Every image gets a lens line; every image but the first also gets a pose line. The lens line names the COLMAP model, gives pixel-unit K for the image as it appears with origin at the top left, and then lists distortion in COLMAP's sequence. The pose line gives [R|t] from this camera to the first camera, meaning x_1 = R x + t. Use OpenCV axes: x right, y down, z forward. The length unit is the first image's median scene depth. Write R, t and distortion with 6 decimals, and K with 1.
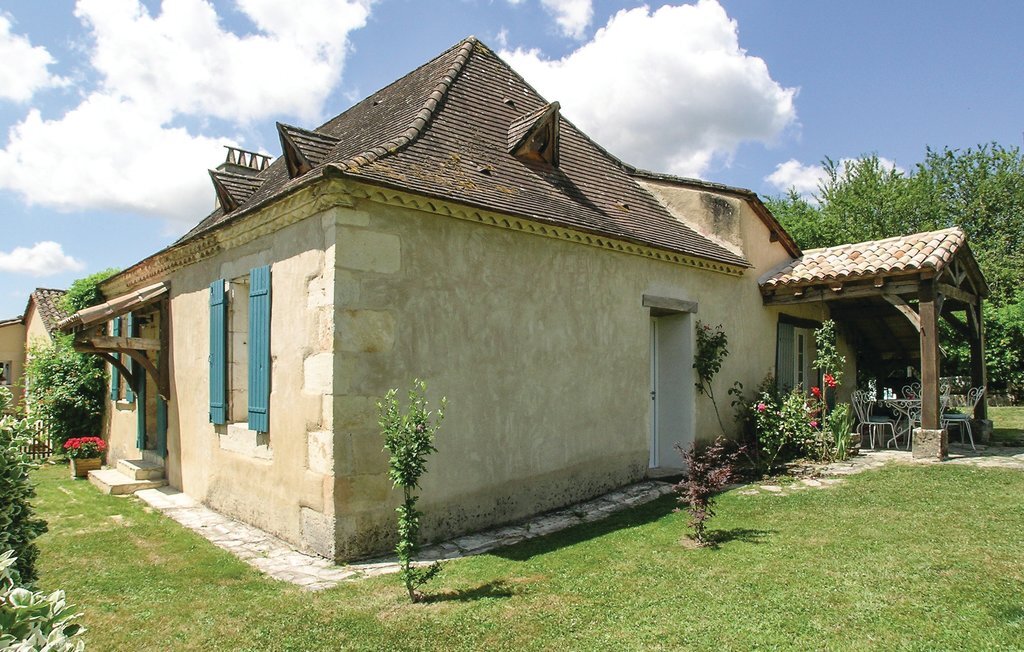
lens RADIAL K [[663.0, 0, 487.7], [0, 663.0, 371.9], [0, 0, 1]] dist [-0.098561, 0.000992]
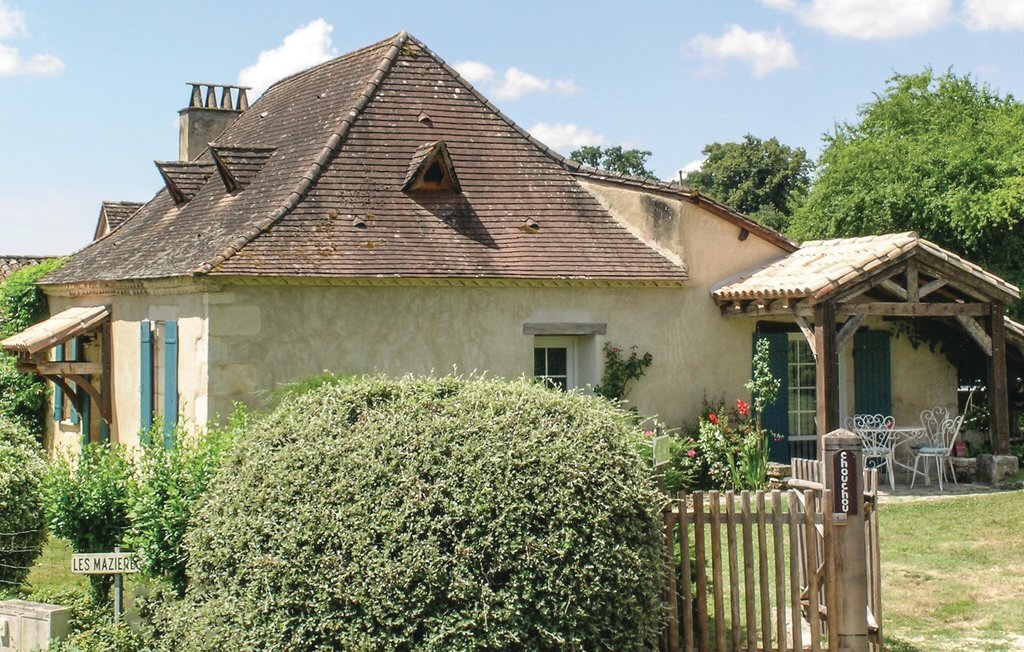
lens RADIAL K [[1784.9, 0, 511.9], [0, 1784.9, 207.2], [0, 0, 1]] dist [0.053098, 0.042026]
pose [[0.962644, -0.030799, -0.269015, 1.079363], [0.016179, 0.998277, -0.056396, -0.155822], [0.270288, 0.049937, 0.961484, -1.899110]]
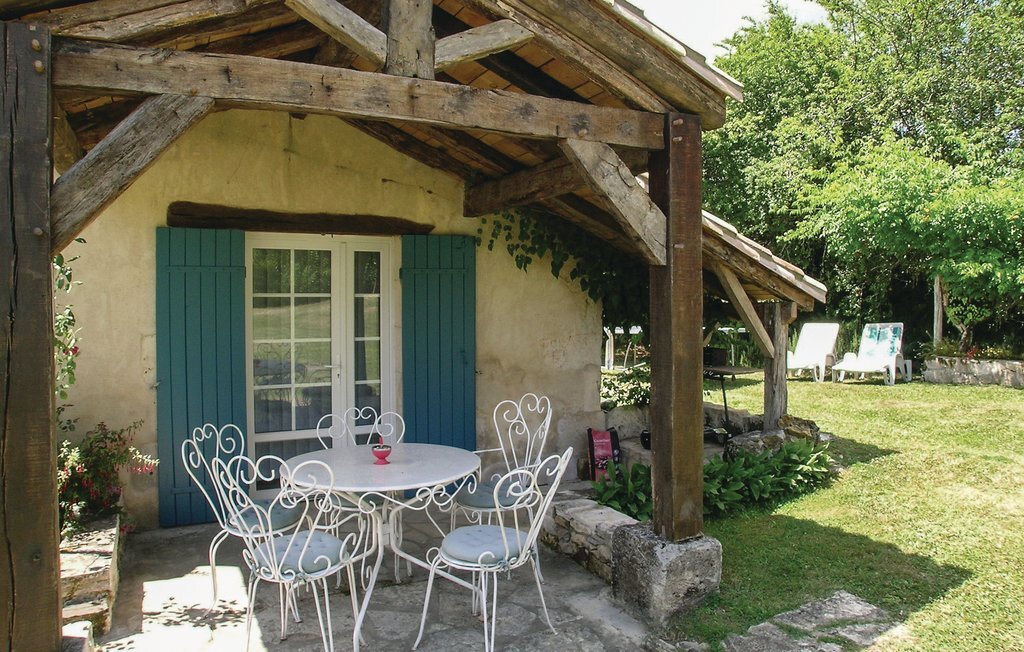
lens RADIAL K [[709.0, 0, 491.4], [0, 709.0, 324.6], [0, 0, 1]] dist [-0.066529, 0.001345]
pose [[0.971239, 0.001895, -0.238099, 1.036350], [0.011353, 0.998462, 0.054257, -0.049534], [0.237836, -0.055400, 0.969724, 0.862378]]
